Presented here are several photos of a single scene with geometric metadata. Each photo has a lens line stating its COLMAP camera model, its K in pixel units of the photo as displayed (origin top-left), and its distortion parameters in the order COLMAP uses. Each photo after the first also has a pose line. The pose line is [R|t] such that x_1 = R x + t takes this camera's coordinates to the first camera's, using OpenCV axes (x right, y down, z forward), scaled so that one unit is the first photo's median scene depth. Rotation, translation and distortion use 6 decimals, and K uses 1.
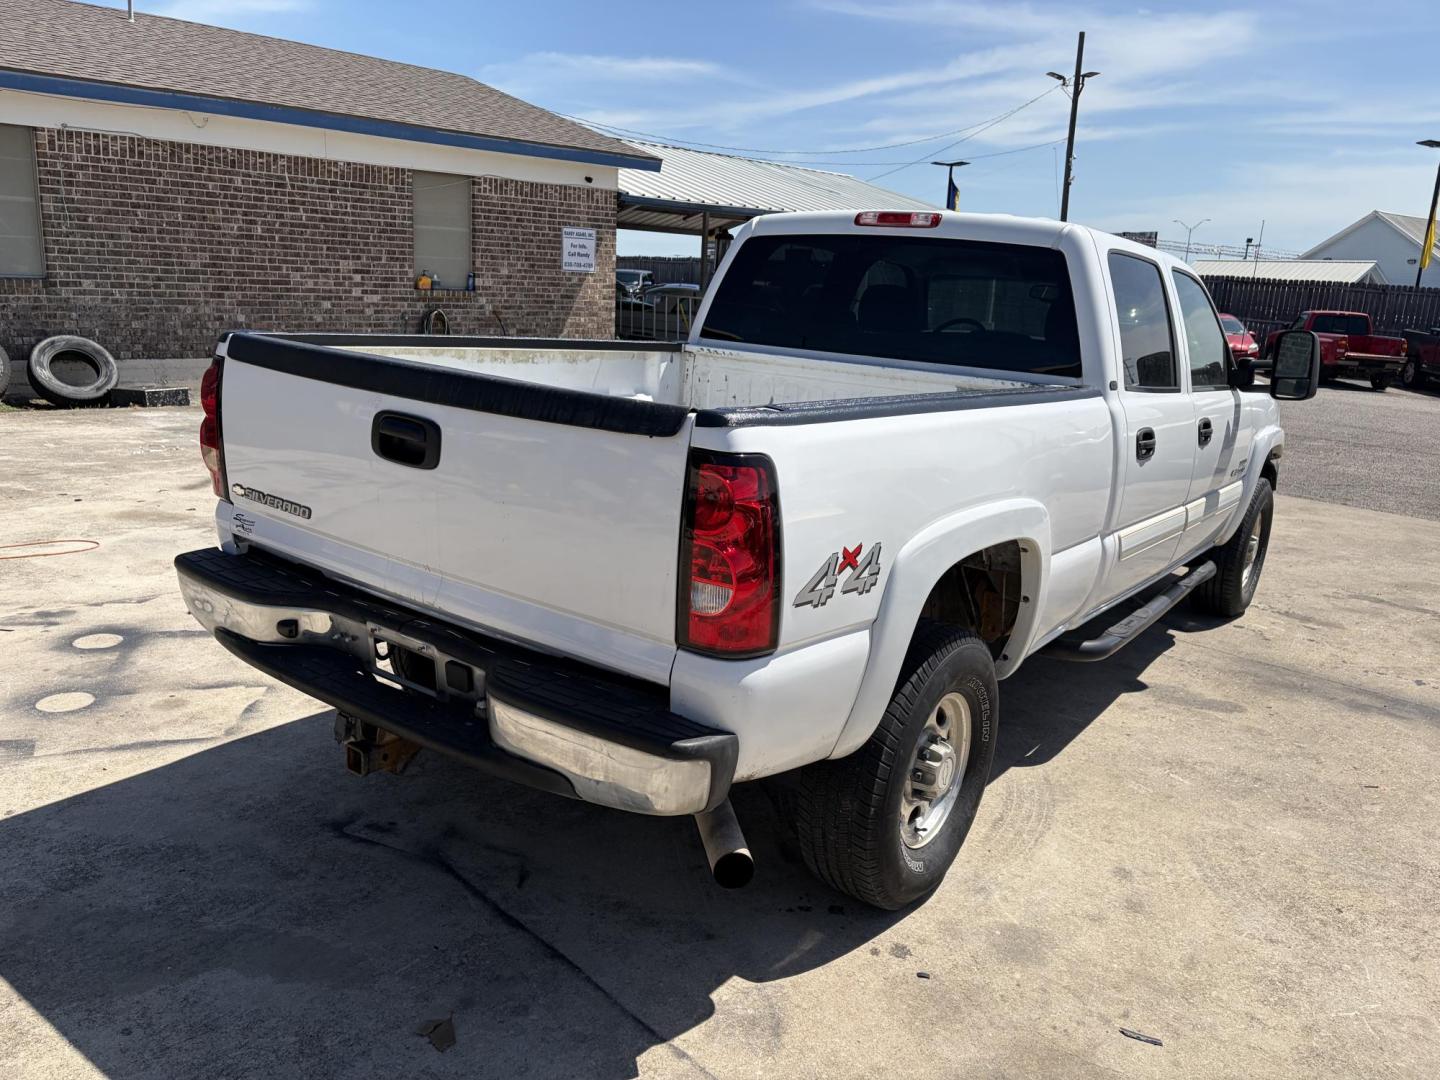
lens RADIAL K [[1095.0, 0, 711.2], [0, 1095.0, 540.6], [0, 0, 1]] dist [0.054501, -0.052123]
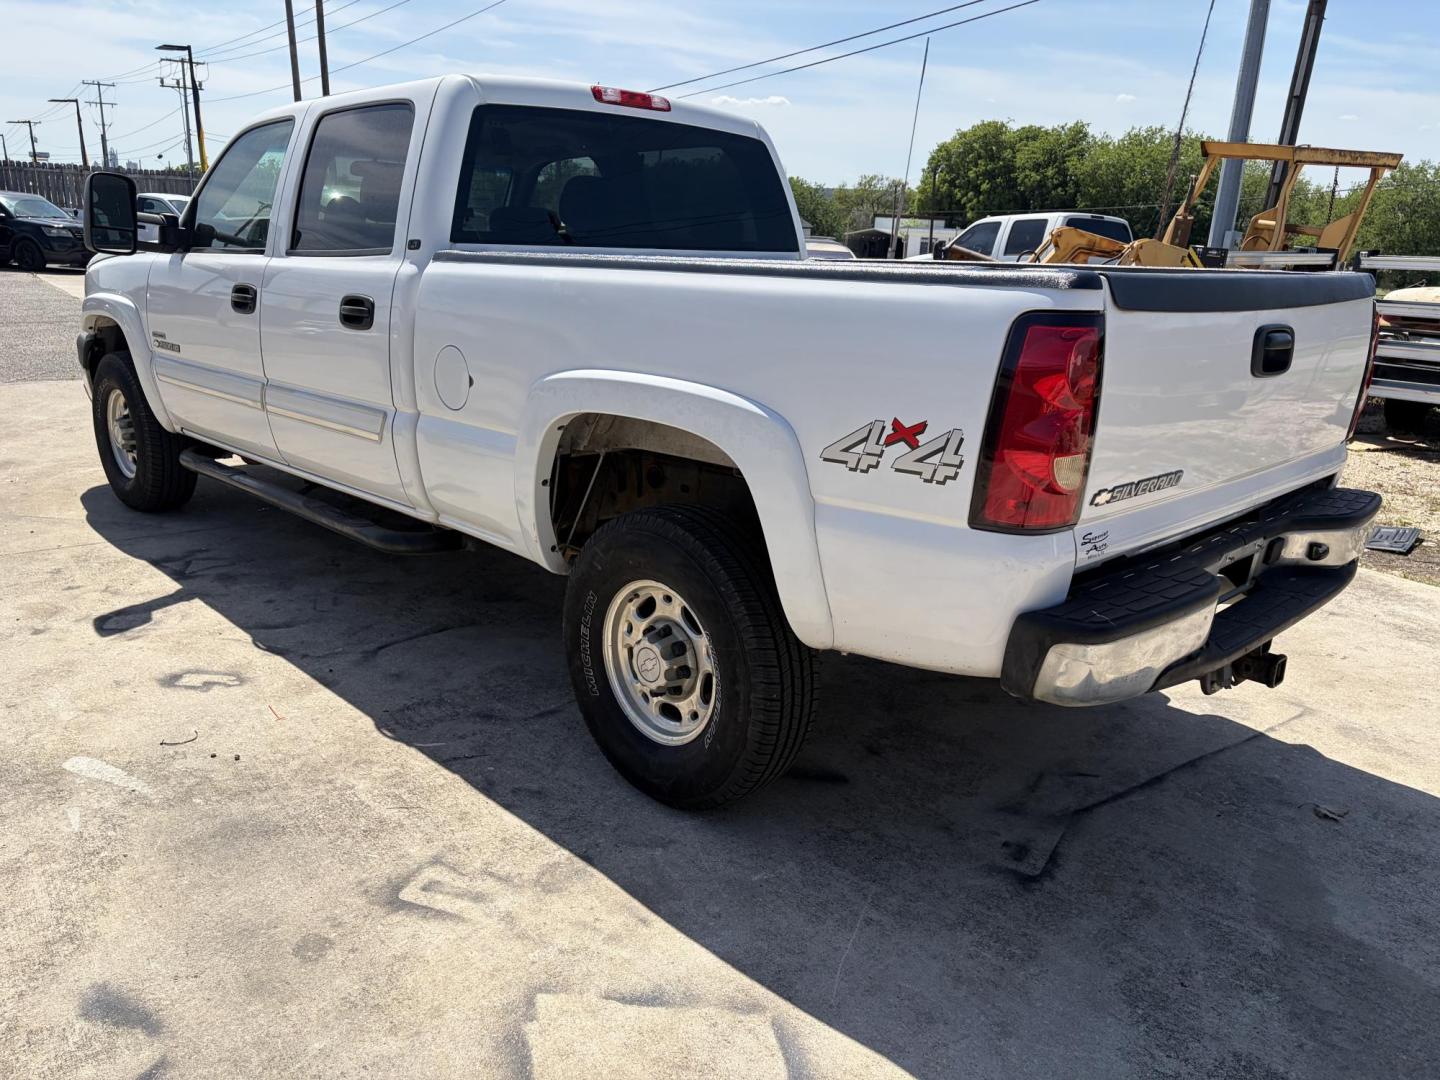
lens RADIAL K [[1095.0, 0, 717.2], [0, 1095.0, 534.6], [0, 0, 1]] dist [0.054501, -0.052123]
pose [[0.134989, -0.319335, 0.937978, -1.046466], [0.203407, 0.935412, 0.289188, -0.256984], [-0.969744, 0.151754, 0.191225, 1.027256]]
